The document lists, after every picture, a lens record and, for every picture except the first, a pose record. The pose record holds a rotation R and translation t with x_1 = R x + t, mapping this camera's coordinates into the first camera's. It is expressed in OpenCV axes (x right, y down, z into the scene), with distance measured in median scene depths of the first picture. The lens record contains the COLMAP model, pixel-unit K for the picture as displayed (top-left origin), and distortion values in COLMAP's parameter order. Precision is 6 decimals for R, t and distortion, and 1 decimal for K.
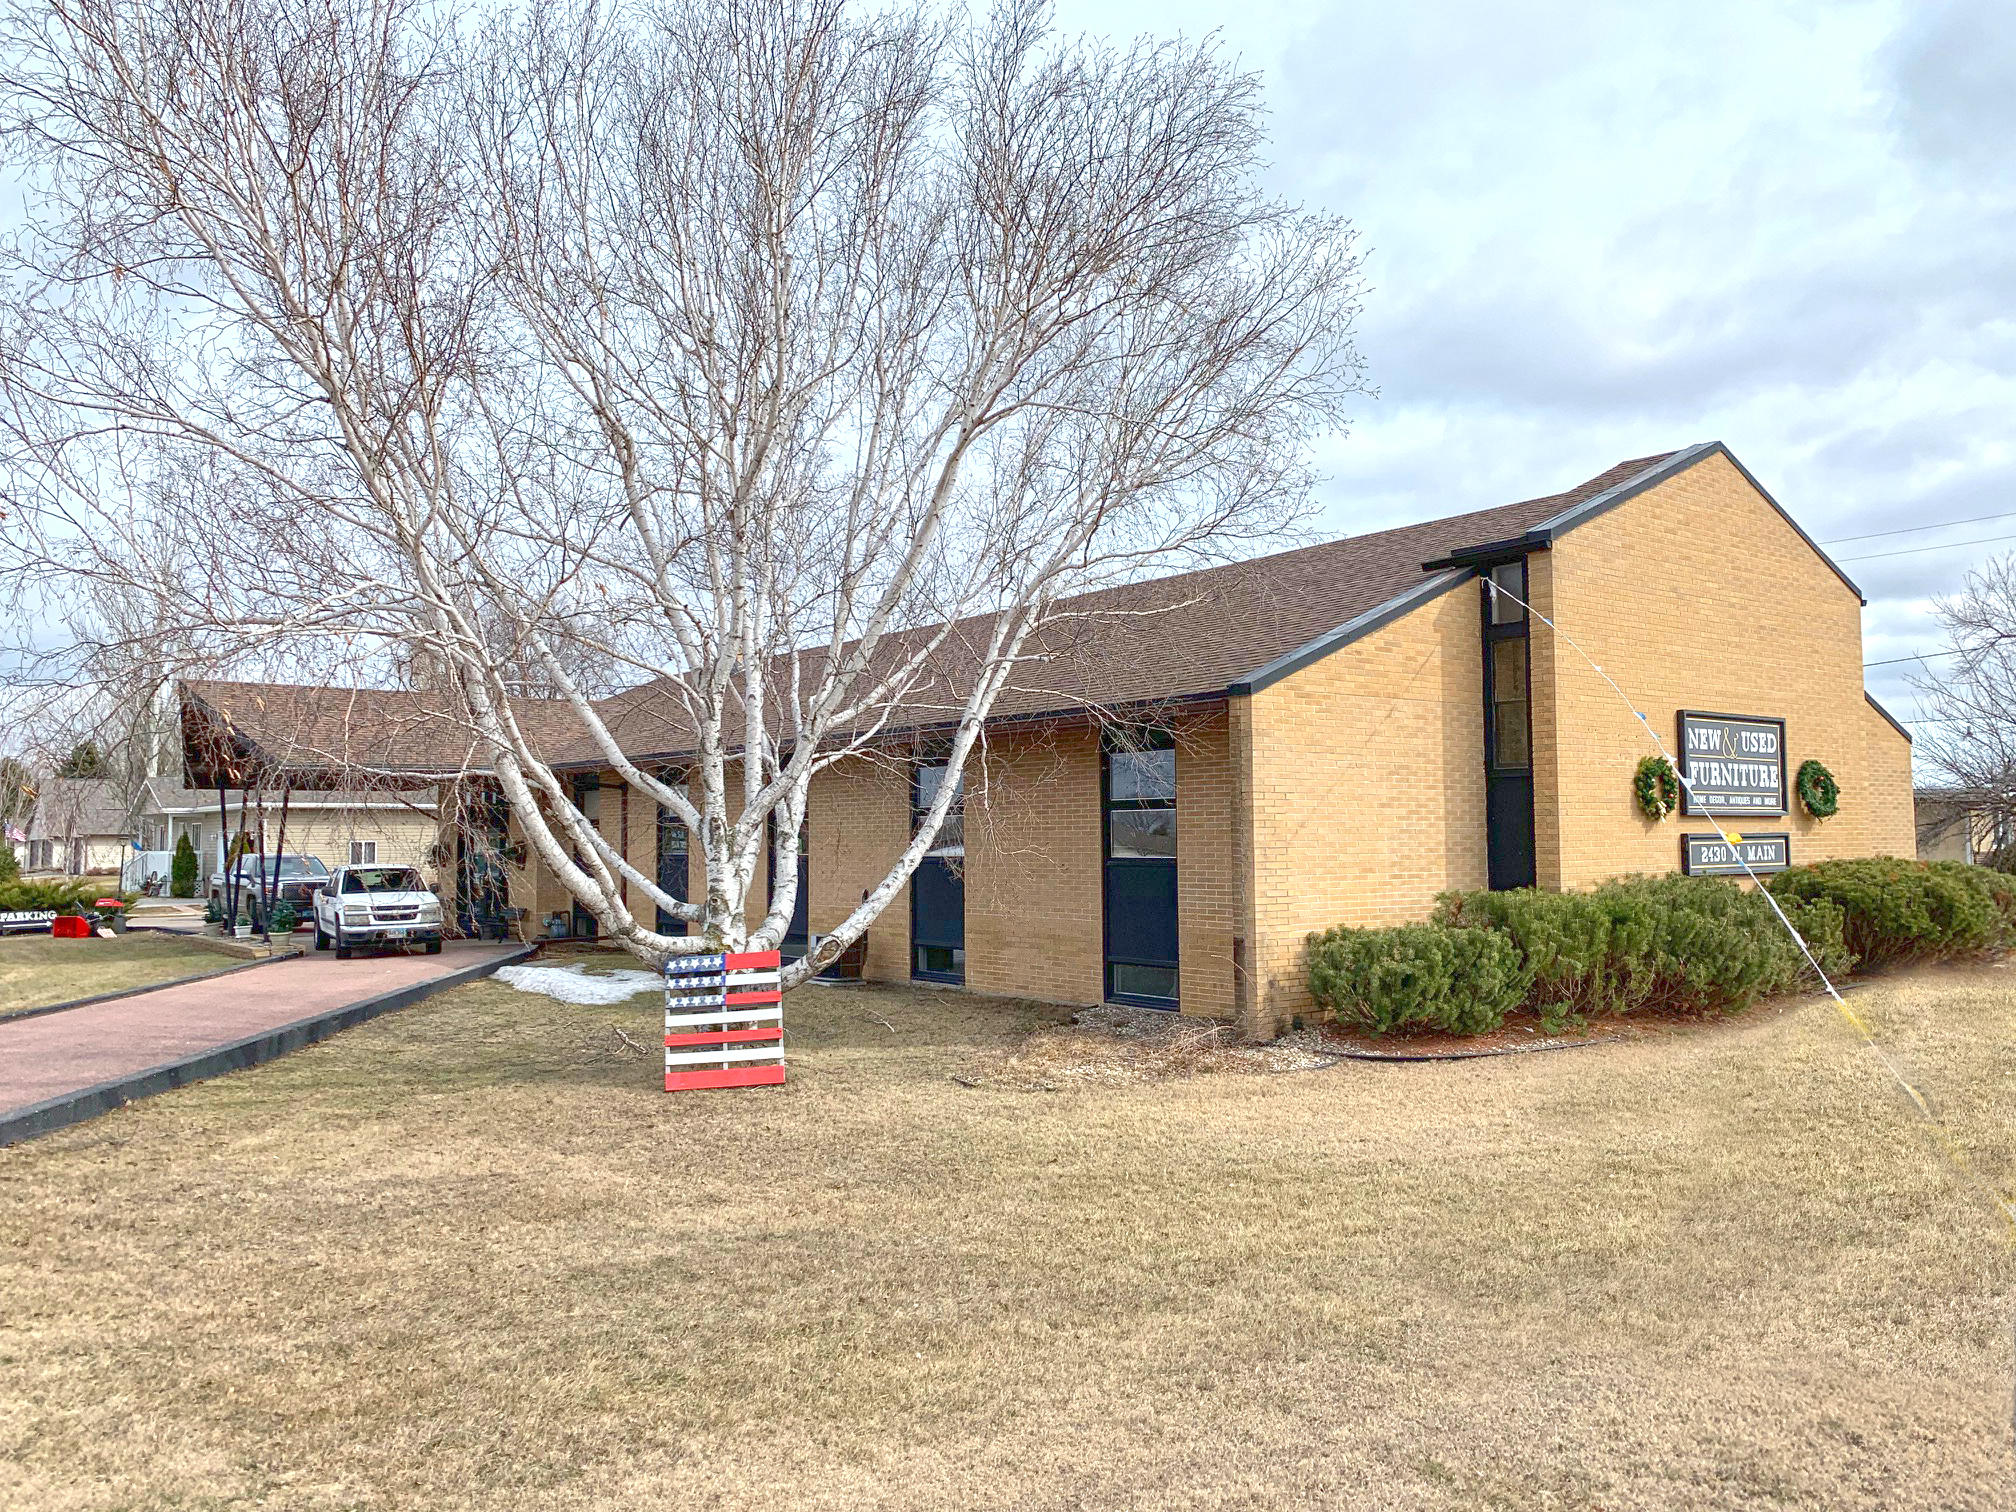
lens RADIAL K [[1530.5, 0, 1008.0], [0, 1530.5, 756.0], [0, 0, 1]] dist [0.102566, -0.174536]
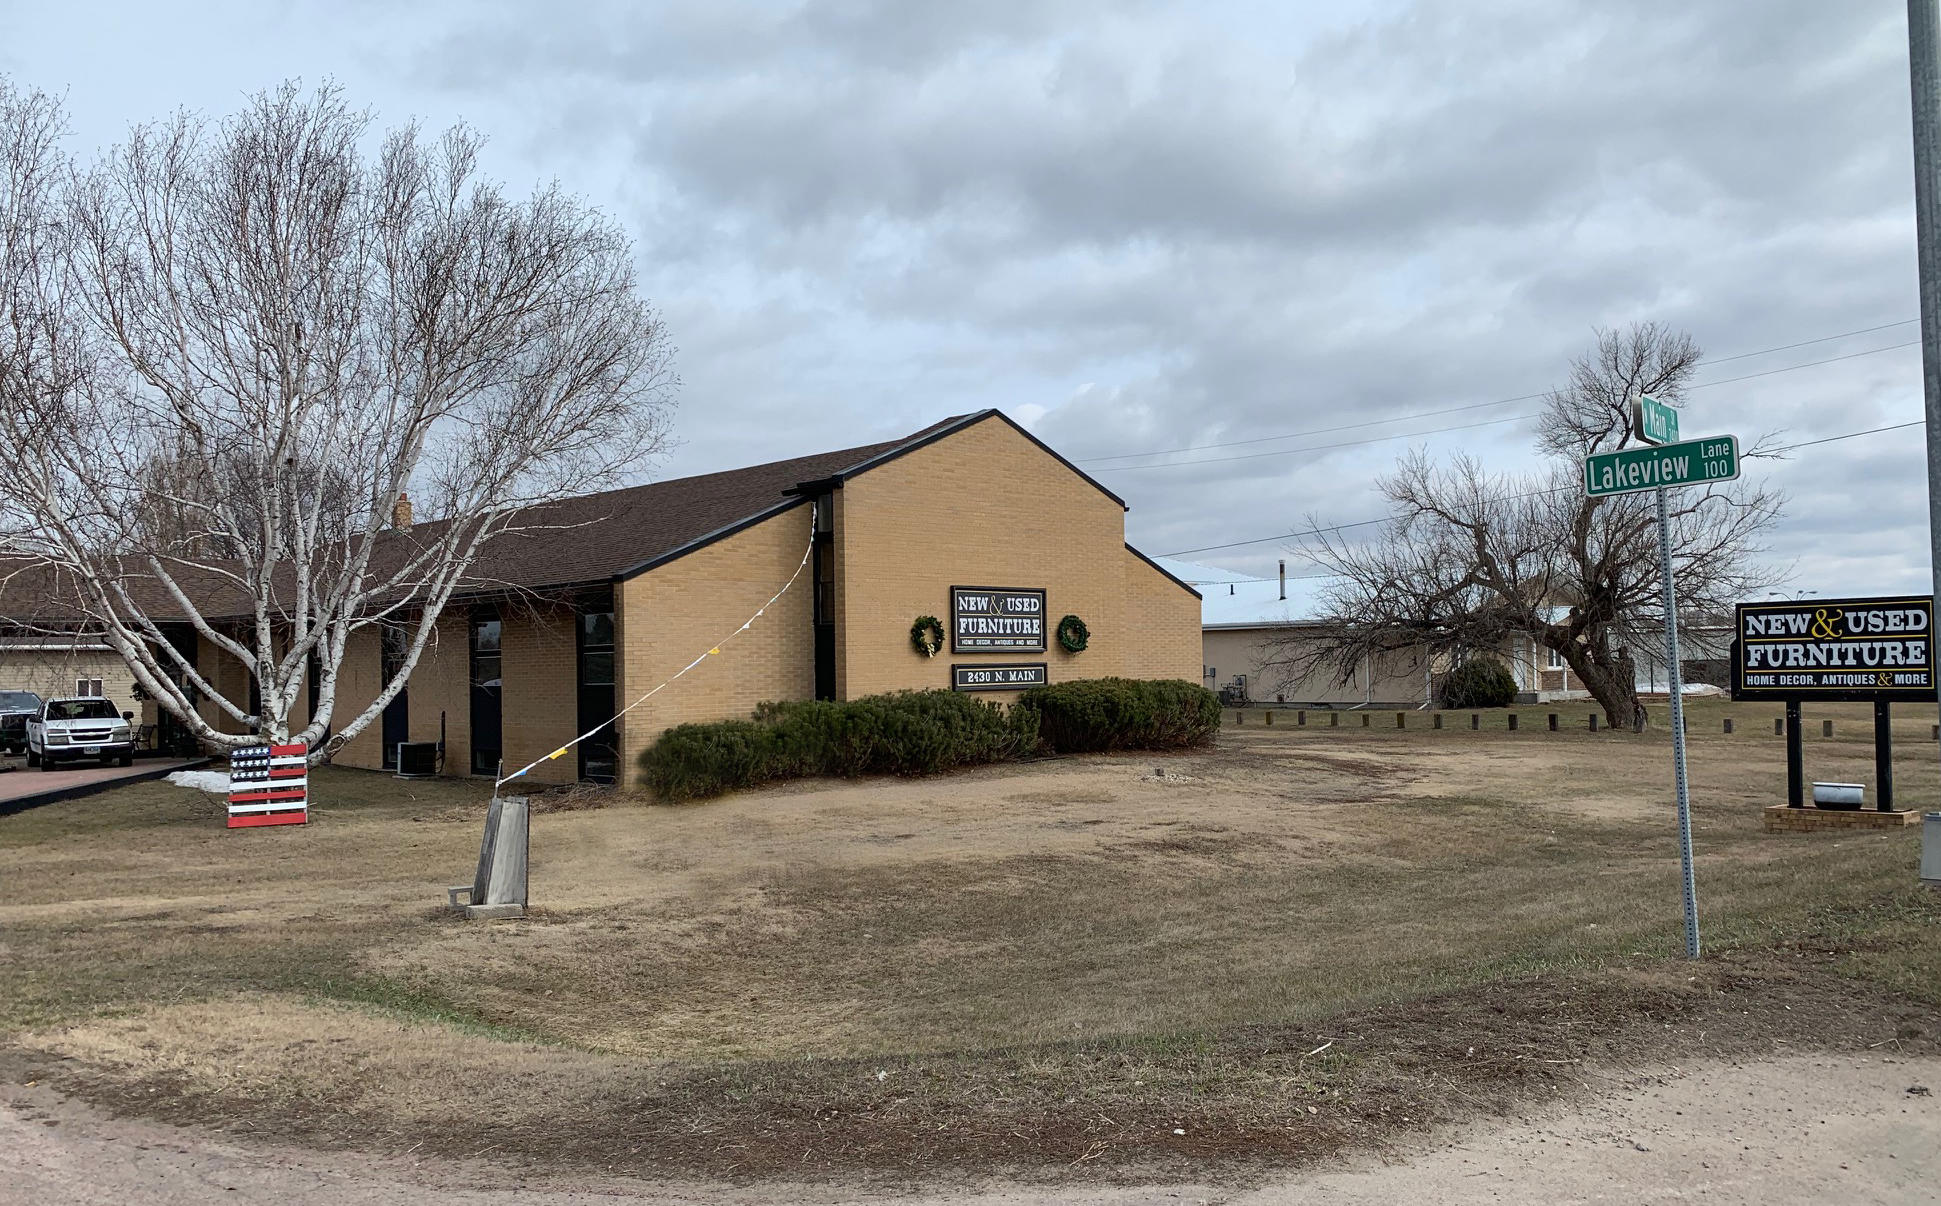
lens RADIAL K [[1552.4, 0, 1074.0], [0, 1552.4, 675.9], [0, 0, 1]] dist [0.003968, -0.001533]
pose [[0.988232, -0.011047, 0.152562, 0.328606], [0.002105, 0.998276, 0.058653, -0.031605], [-0.152947, -0.057641, 0.986552, -0.600712]]
